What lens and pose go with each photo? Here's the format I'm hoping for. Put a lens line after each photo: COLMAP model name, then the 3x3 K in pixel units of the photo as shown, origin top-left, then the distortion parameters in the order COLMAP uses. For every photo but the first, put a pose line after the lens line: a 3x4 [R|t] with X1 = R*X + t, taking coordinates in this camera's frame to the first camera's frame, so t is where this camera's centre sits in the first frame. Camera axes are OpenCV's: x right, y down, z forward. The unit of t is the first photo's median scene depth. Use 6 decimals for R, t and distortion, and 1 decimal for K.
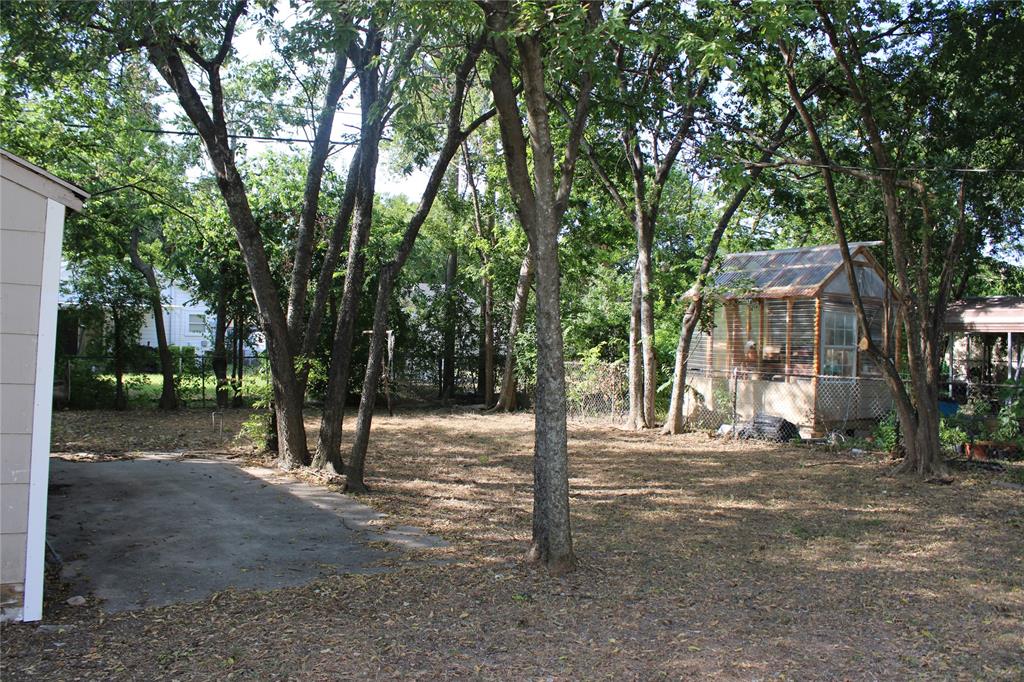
lens RADIAL K [[849.3, 0, 512.0], [0, 849.3, 341.0], [0, 0, 1]] dist [-0.176943, 0.122367]
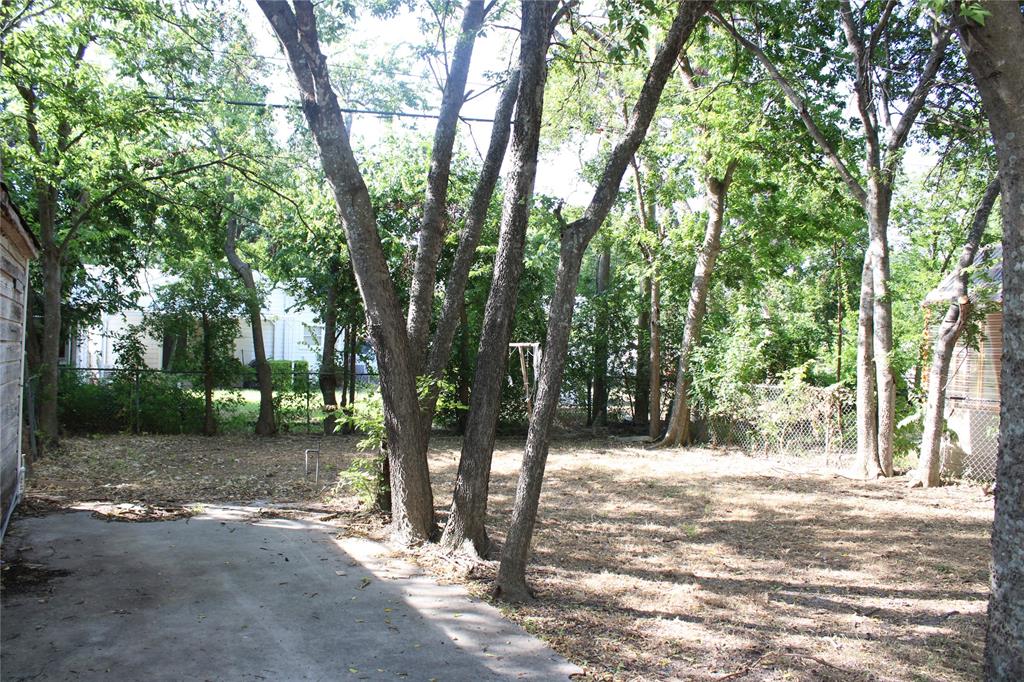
lens RADIAL K [[849.3, 0, 512.0], [0, 849.3, 341.0], [0, 0, 1]] dist [-0.176943, 0.122367]
pose [[0.989989, 0.007178, -0.140962, -0.061930], [-0.010086, 0.999751, -0.019922, 0.002045], [0.140784, 0.021144, 0.989815, 0.237000]]
